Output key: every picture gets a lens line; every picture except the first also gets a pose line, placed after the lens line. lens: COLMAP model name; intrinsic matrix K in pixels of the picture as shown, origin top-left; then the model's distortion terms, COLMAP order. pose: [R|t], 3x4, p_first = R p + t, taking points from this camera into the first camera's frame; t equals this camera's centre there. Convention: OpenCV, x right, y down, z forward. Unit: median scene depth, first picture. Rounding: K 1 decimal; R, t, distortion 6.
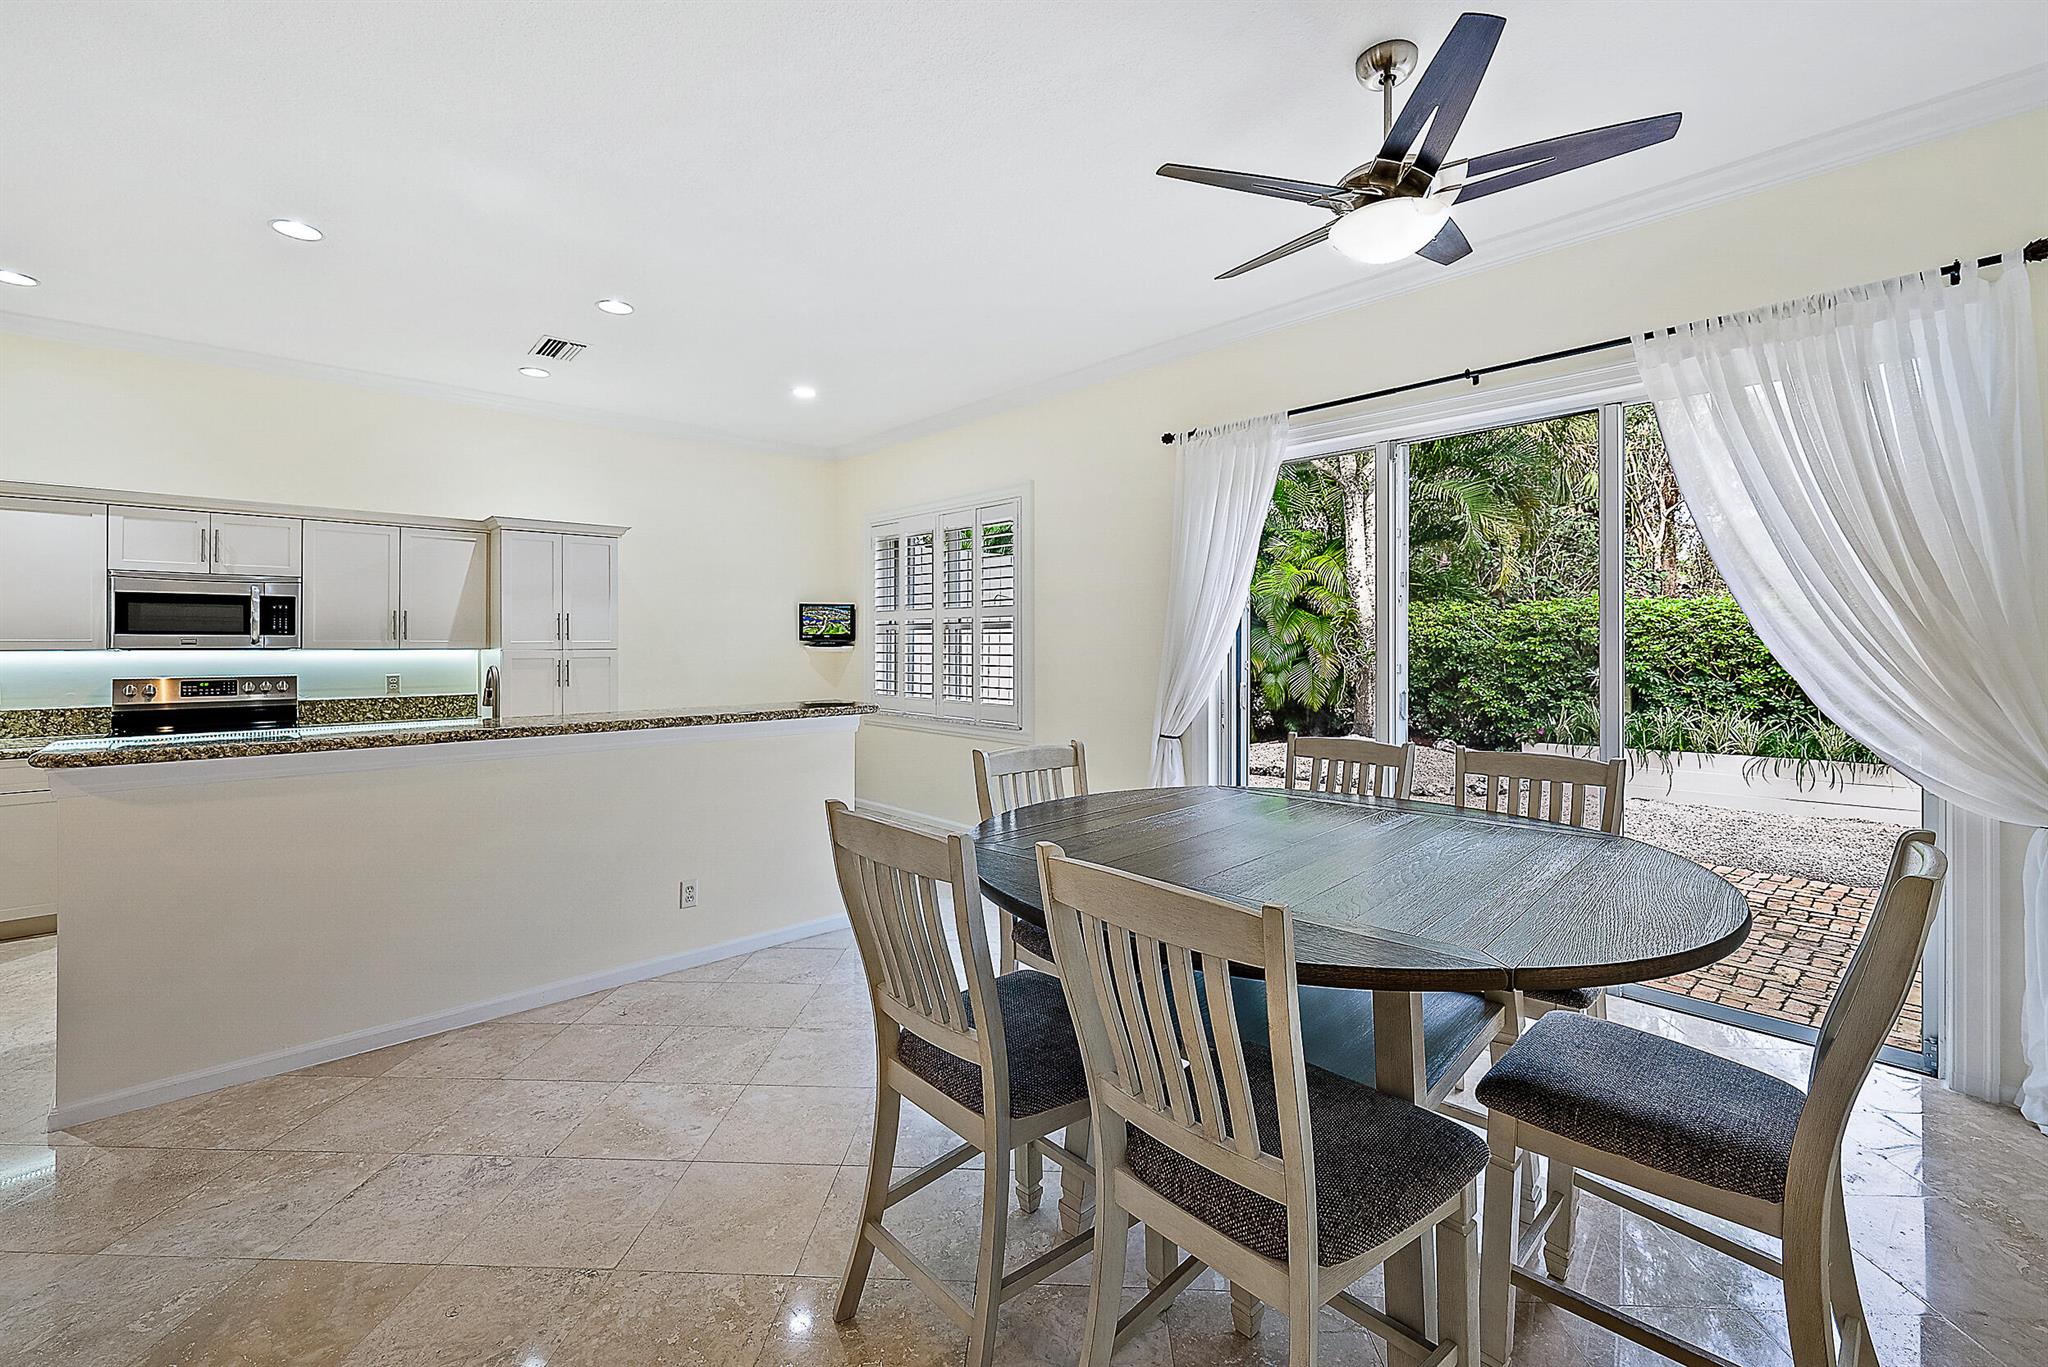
lens RADIAL K [[856.4, 0, 1020.3], [0, 856.4, 633.2], [0, 0, 1]] dist [0.001983, -0.000371]
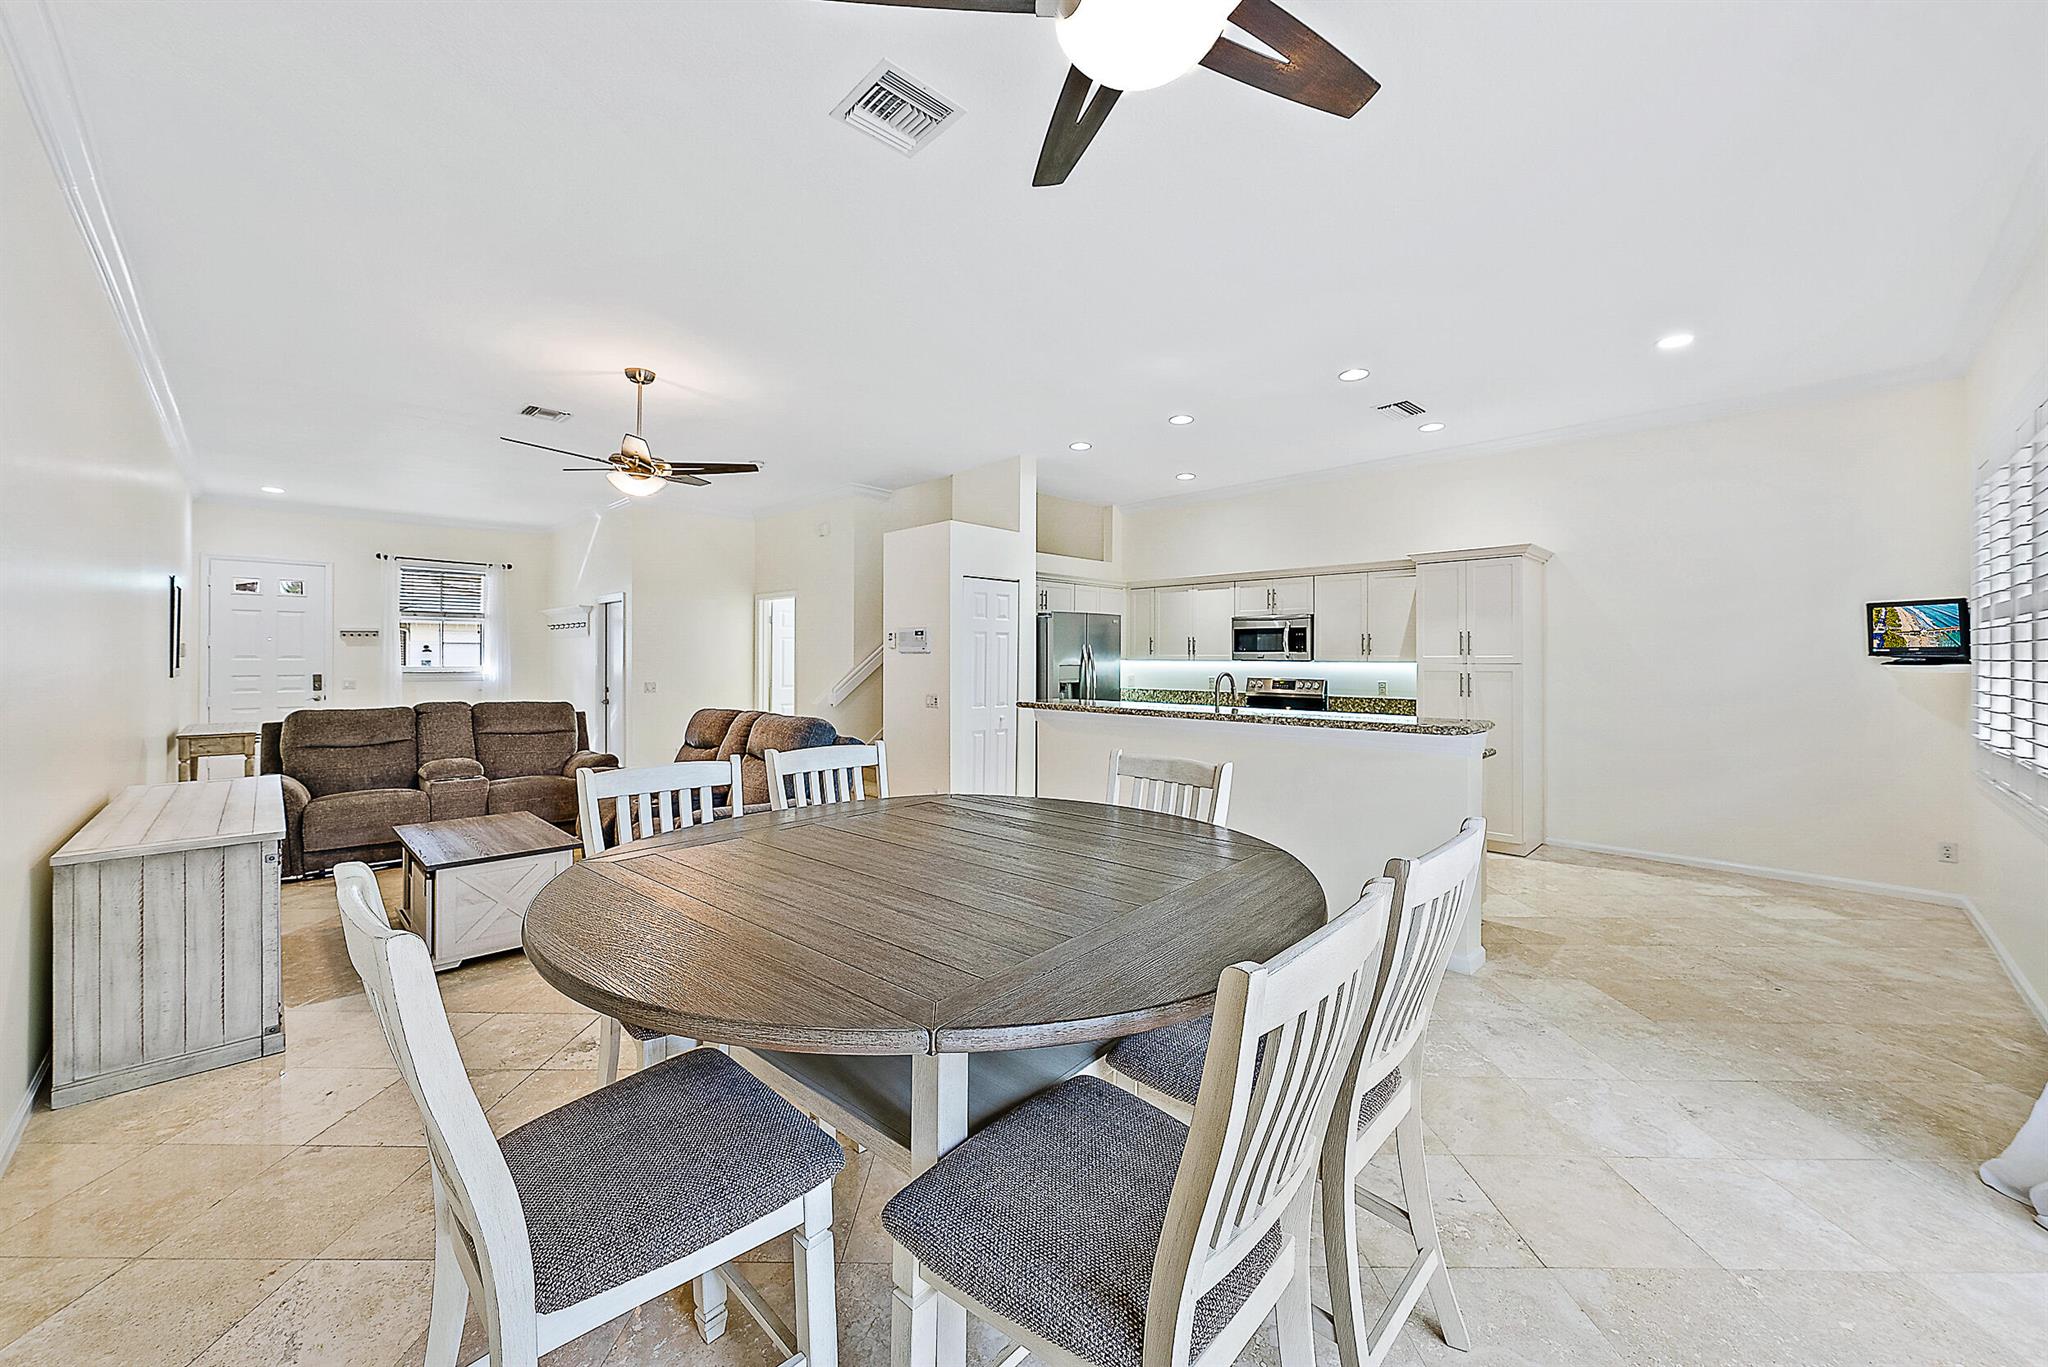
lens RADIAL K [[776.8, 0, 1031.4], [0, 776.8, 657.4], [0, 0, 1]] dist [-0.000794, 0.000175]
pose [[0.052279, 0.001769, -0.998631, 0.503463], [0.007165, 0.999972, 0.002146, 0.005195], [0.998607, -0.007267, 0.052265, 0.425043]]
